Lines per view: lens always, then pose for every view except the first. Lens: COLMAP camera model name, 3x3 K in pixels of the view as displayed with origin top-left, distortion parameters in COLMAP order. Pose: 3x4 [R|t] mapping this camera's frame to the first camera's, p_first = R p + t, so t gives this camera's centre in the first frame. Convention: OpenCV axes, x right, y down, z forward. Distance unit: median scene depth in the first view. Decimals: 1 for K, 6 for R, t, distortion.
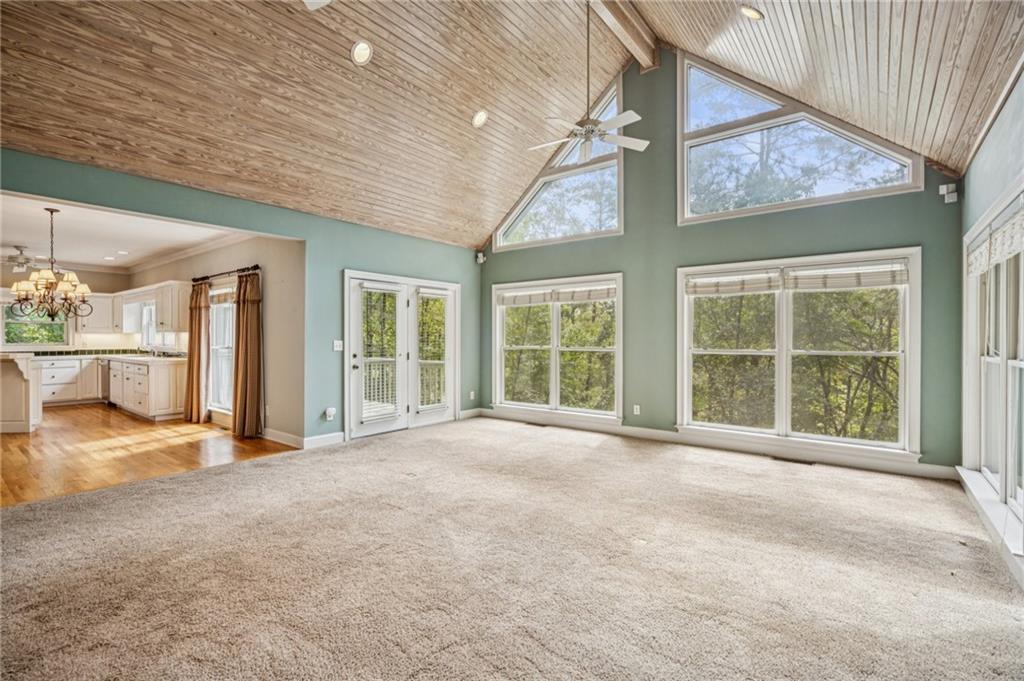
lens RADIAL K [[462.6, 0, 511.3], [0, 462.6, 339.0], [0, 0, 1]] dist [-0.004801, 0.000503]
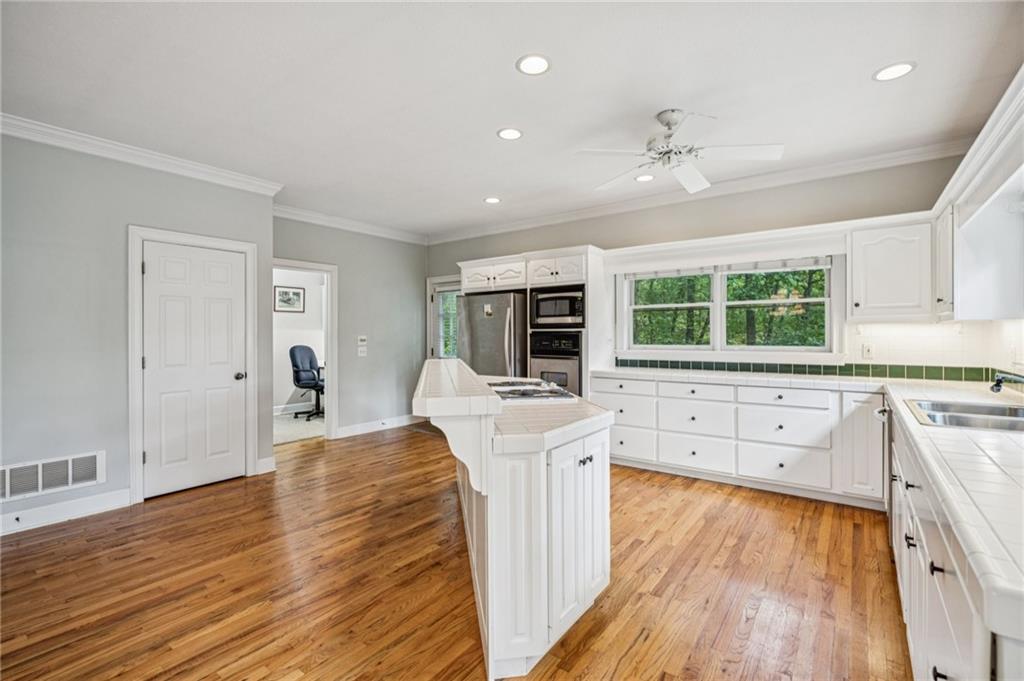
lens RADIAL K [[462.6, 0, 513.0], [0, 462.6, 333.7], [0, 0, 1]] dist [-0.004801, 0.000503]
pose [[0.024467, -0.002529, -0.999697, -0.536434], [-0.001615, 0.999995, -0.002569, -0.002628], [0.999699, 0.001678, 0.024463, 0.694123]]
